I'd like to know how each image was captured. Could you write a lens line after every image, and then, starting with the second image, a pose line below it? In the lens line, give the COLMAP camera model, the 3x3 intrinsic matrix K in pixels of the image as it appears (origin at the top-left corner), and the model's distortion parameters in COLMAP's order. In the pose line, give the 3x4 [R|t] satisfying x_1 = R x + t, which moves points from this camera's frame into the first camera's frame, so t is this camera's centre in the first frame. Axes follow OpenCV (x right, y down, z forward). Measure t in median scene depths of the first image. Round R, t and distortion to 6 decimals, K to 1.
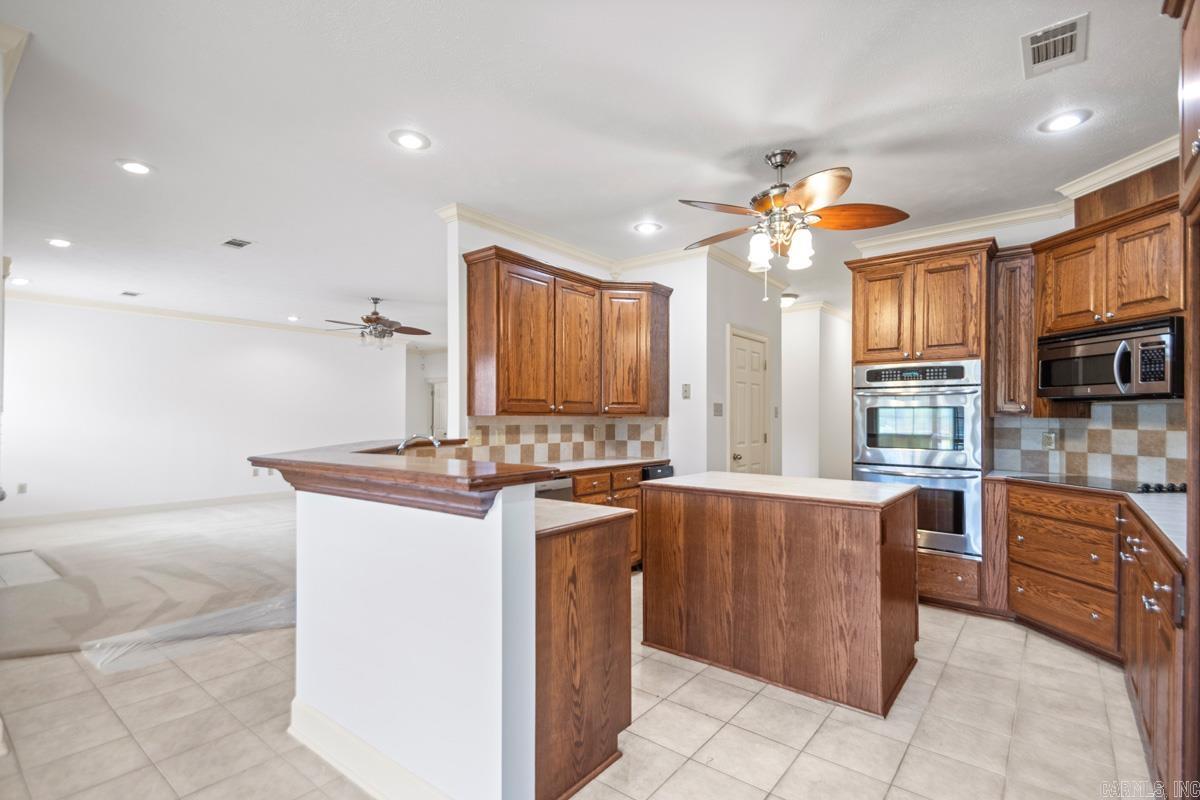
lens RADIAL K [[560.4, 0, 611.2], [0, 560.4, 414.6], [0, 0, 1]] dist [0.063273, -0.034513]
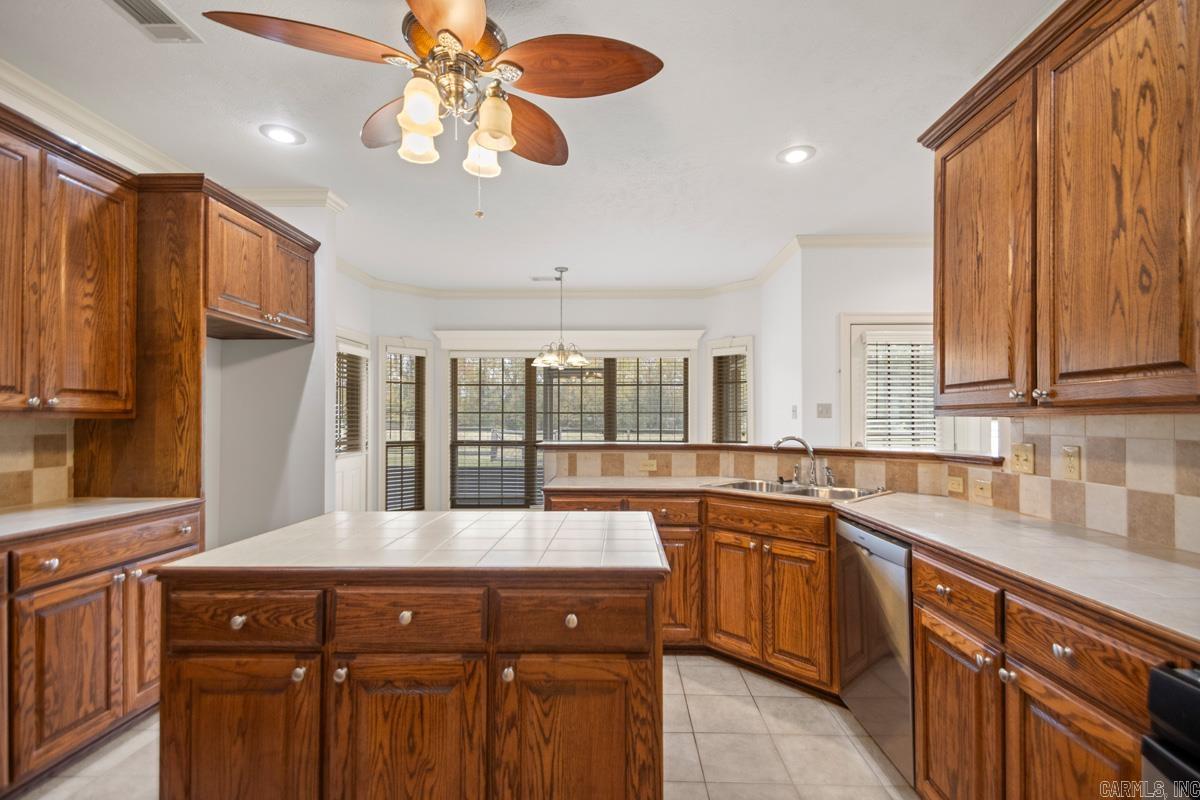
lens RADIAL K [[560.4, 0, 611.2], [0, 560.4, 414.6], [0, 0, 1]] dist [0.063273, -0.034513]
pose [[-0.802780, -0.009616, -0.596197, 0.436978], [0.001453, 0.999835, -0.018083, 0.009718], [0.596273, -0.015382, -0.802634, 1.320681]]
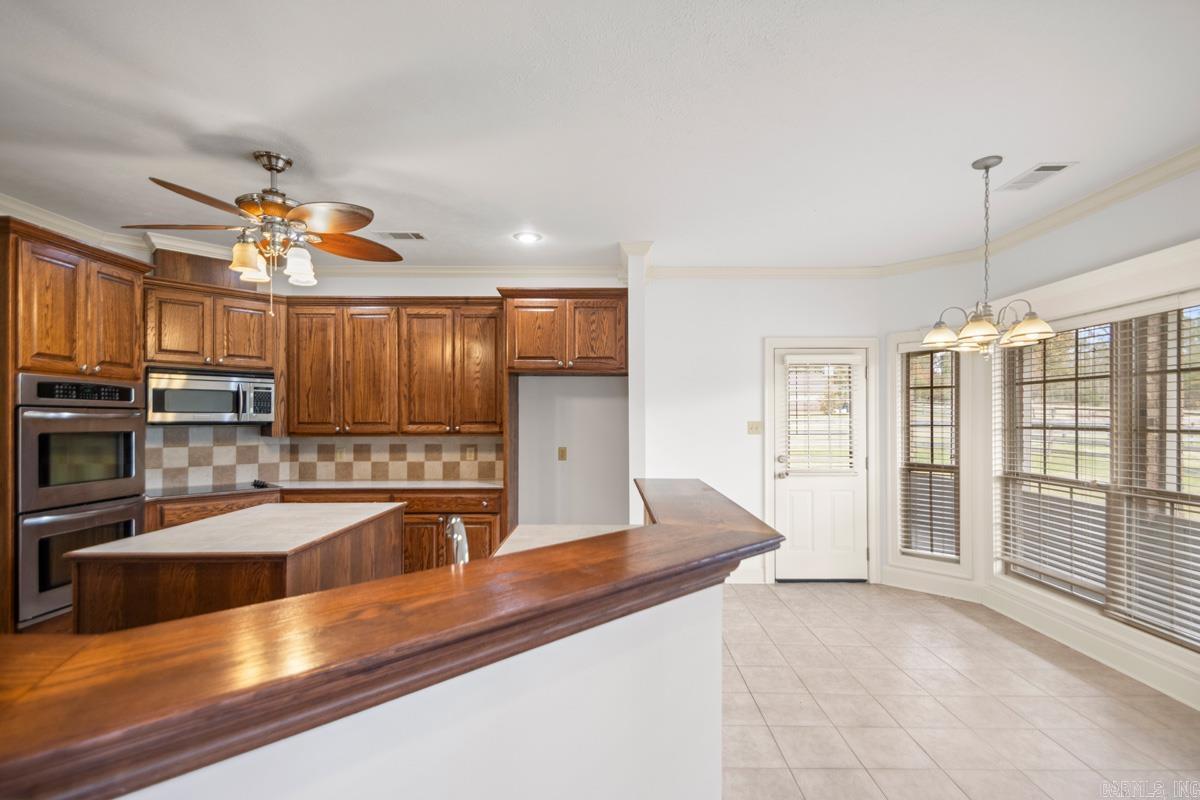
lens RADIAL K [[563.7, 0, 611.7], [0, 563.7, 419.4], [0, 0, 1]] dist [0.028629, -0.001223]
pose [[-0.618640, -0.003827, 0.785665, -0.638816], [-0.006558, 0.999978, -0.000293, -0.038260], [-0.785647, -0.005333, -0.618652, 0.968649]]
